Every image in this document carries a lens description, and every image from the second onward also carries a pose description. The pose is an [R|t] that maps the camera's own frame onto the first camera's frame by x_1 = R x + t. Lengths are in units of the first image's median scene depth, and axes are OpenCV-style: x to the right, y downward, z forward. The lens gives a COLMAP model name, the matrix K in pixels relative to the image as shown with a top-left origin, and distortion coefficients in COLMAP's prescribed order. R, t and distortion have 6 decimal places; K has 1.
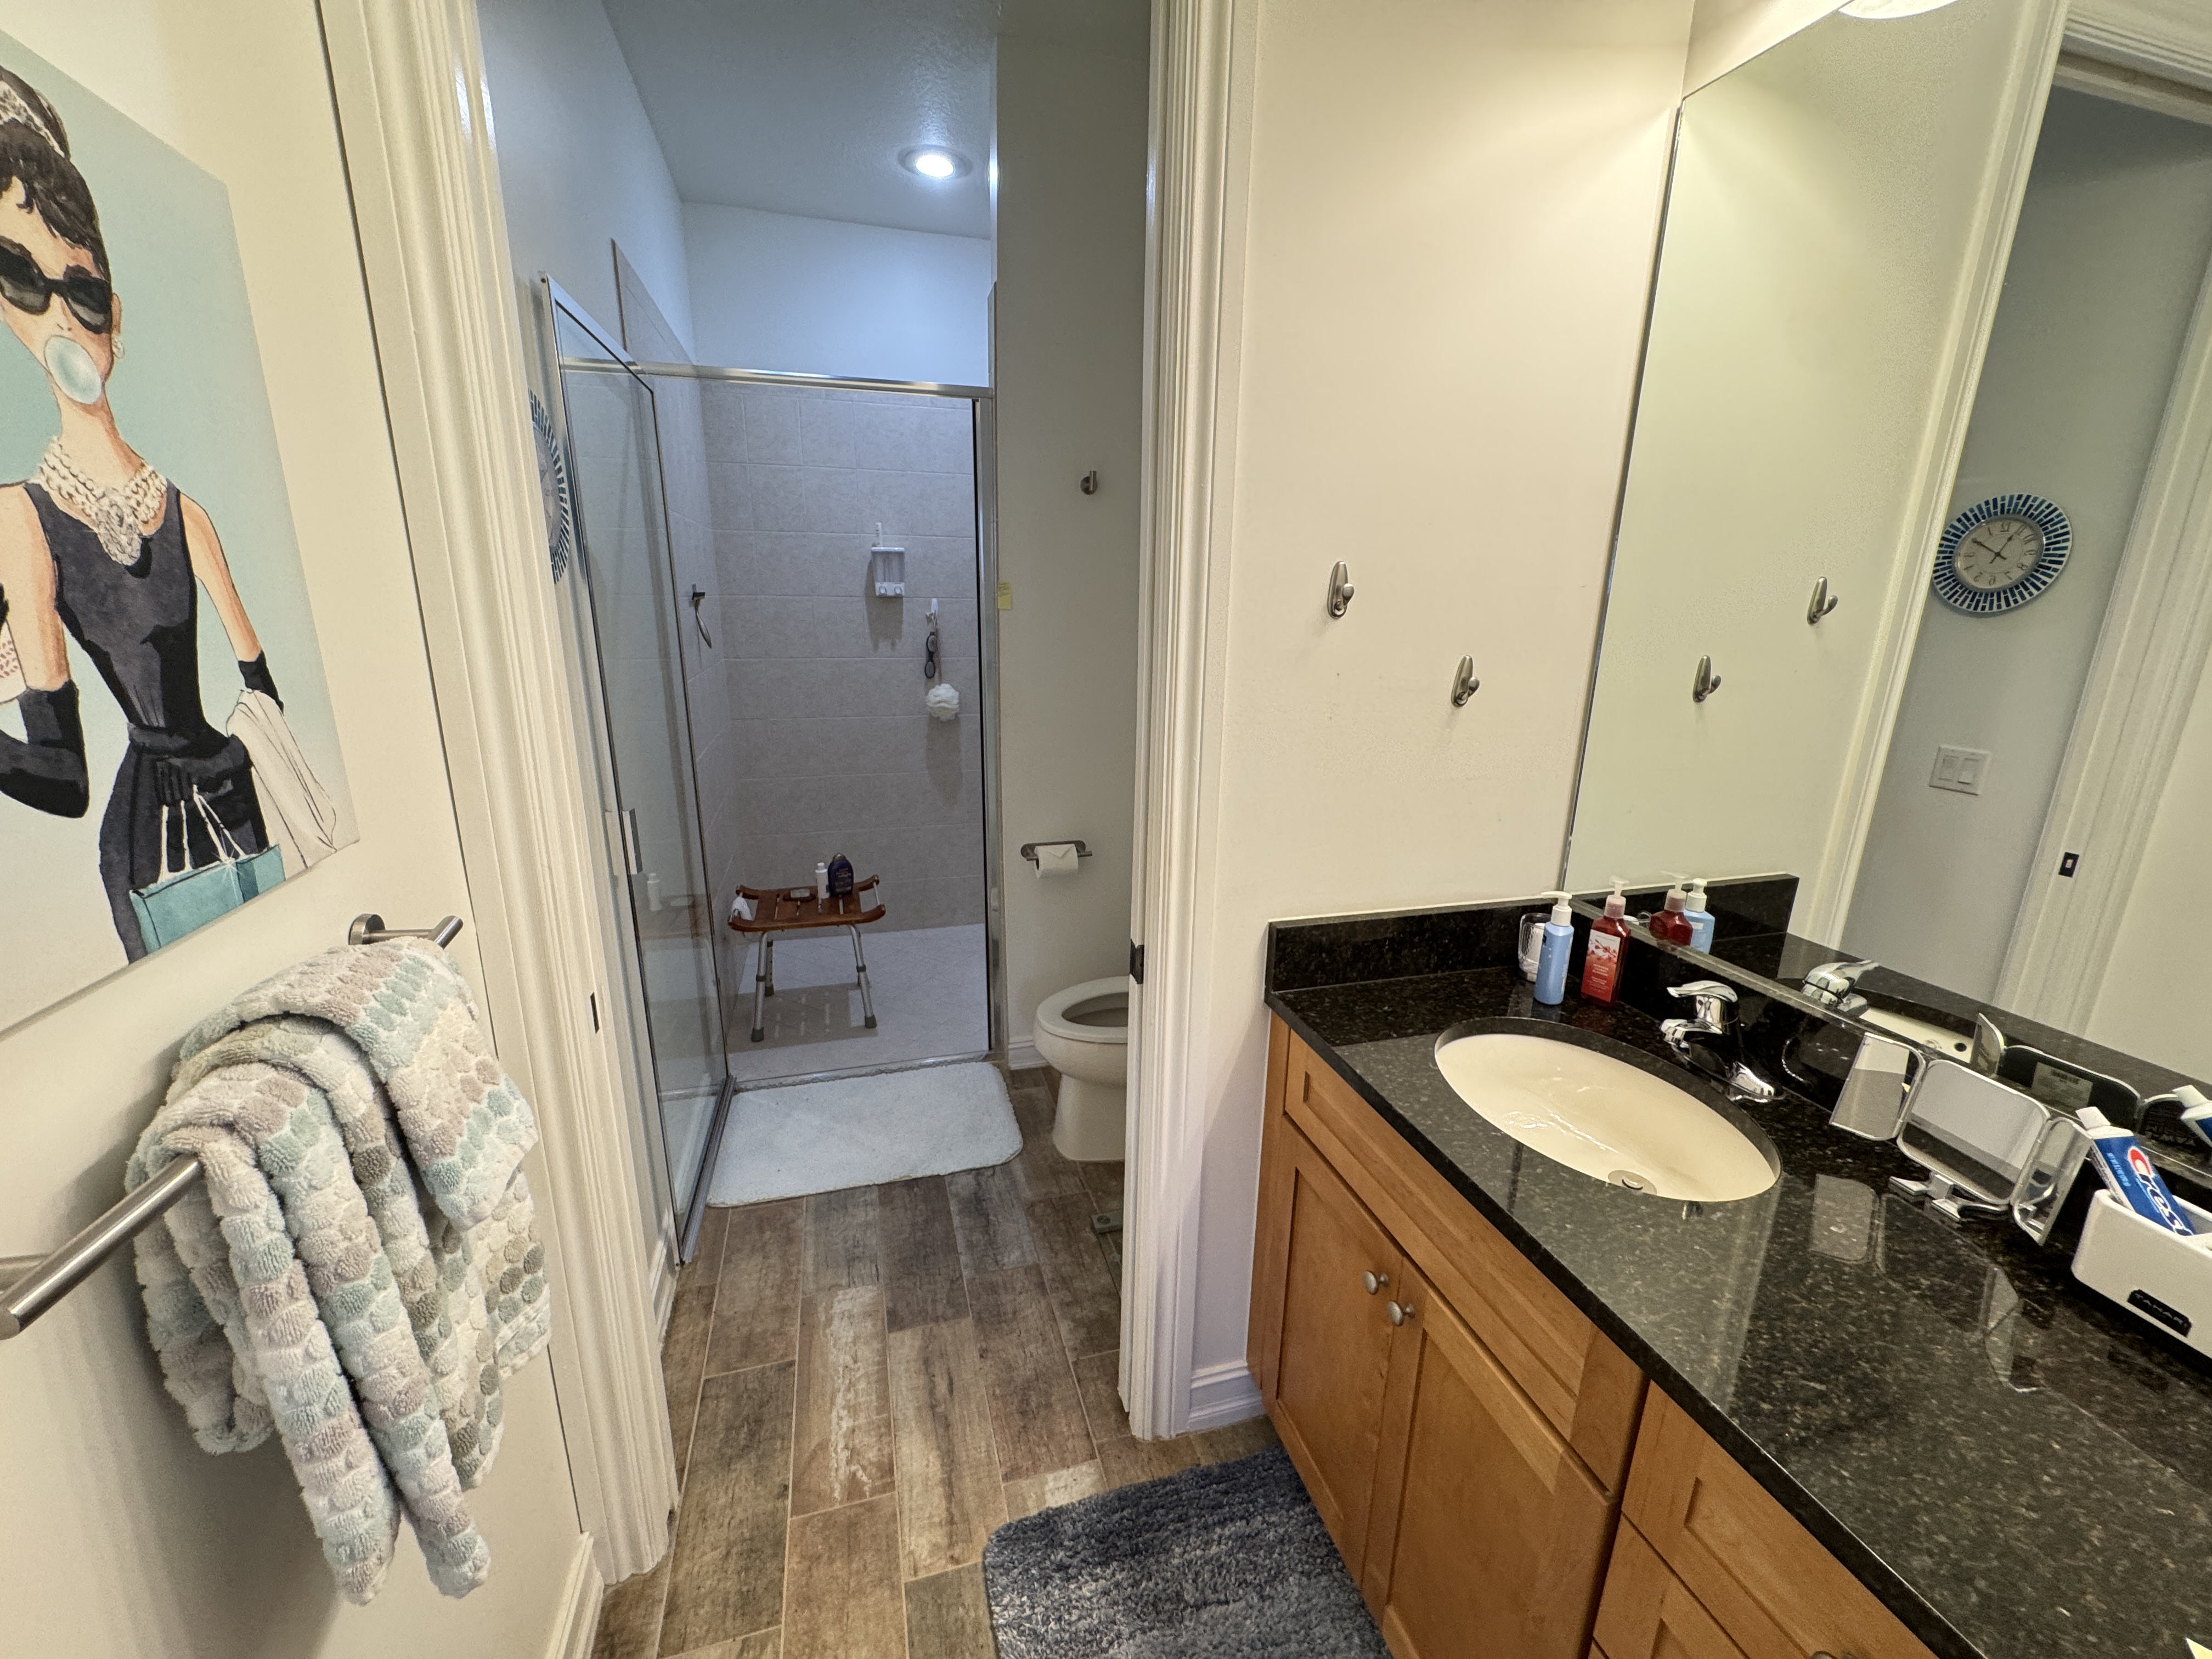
lens RADIAL K [[882.7, 0, 1094.8], [0, 882.7, 838.0], [0, 0, 1]] dist [-0.002817, 0.000275]
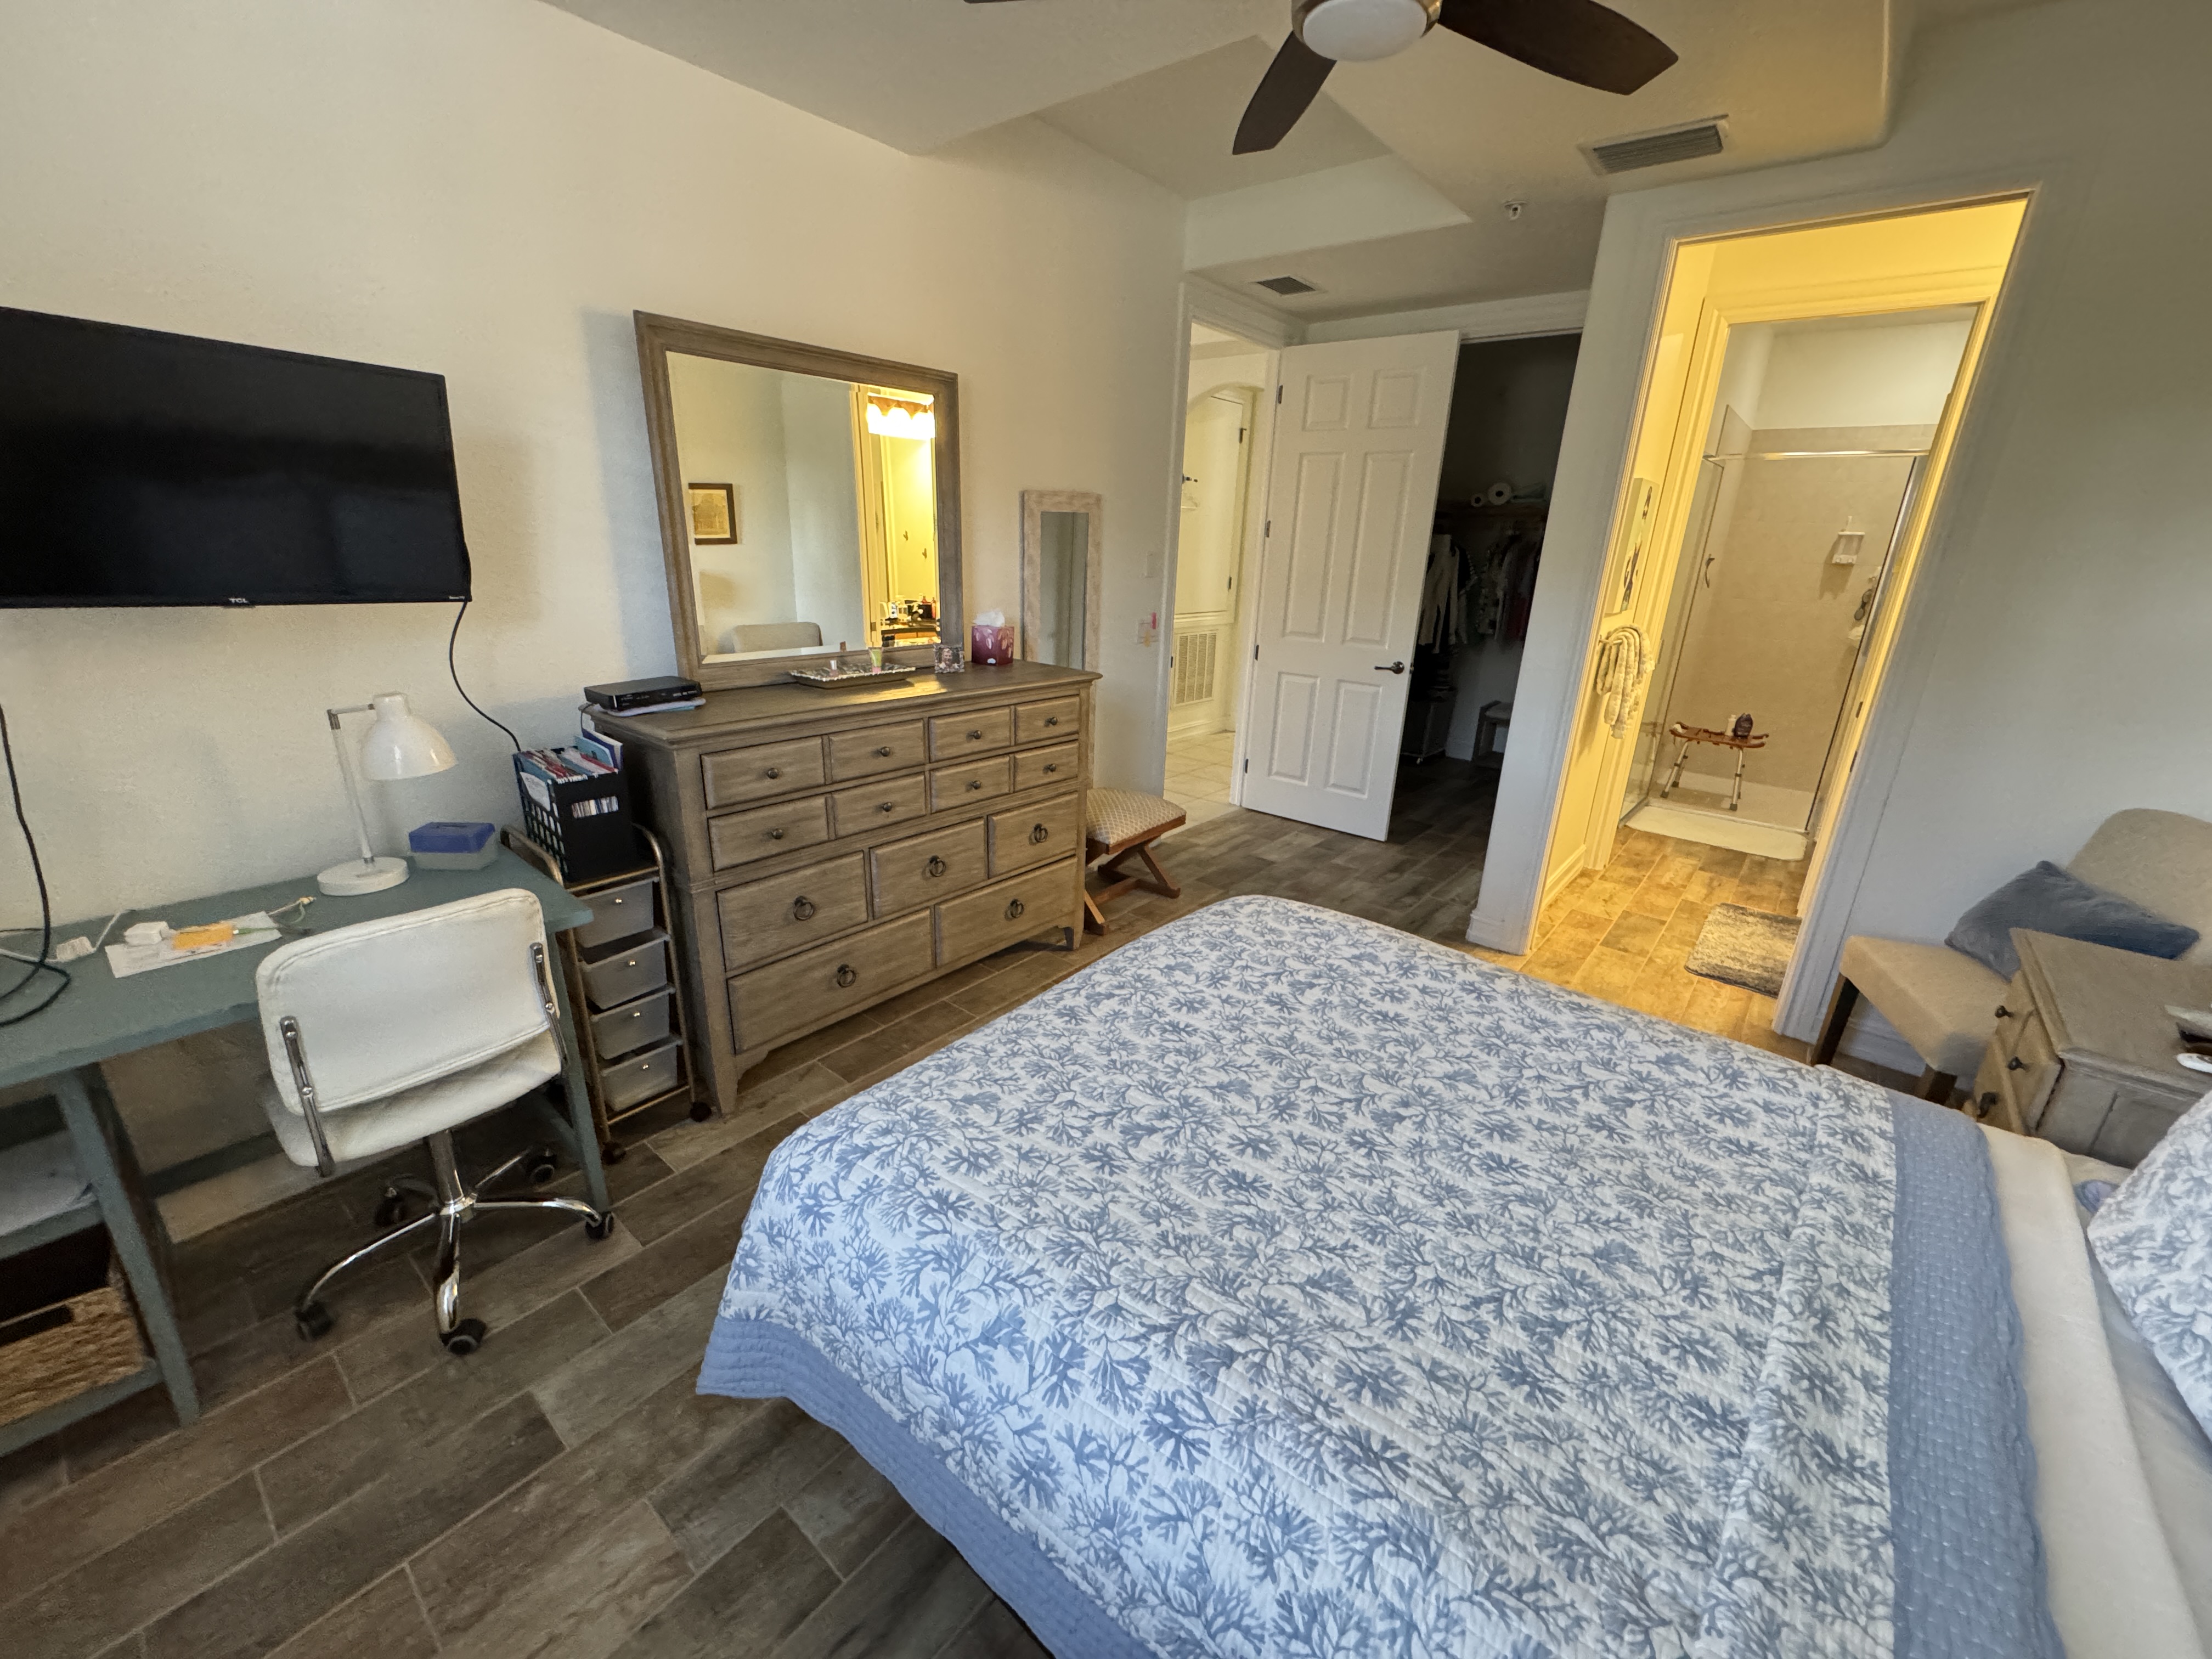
lens RADIAL K [[882.7, 0, 1114.0], [0, 882.7, 824.6], [0, 0, 1]] dist [-0.002817, 0.000275]
pose [[0.572170, 0.267601, -0.775249, 0.487429], [-0.240039, 0.958518, 0.153702, 0.319922], [0.784221, 0.098146, 0.612670, -1.237427]]
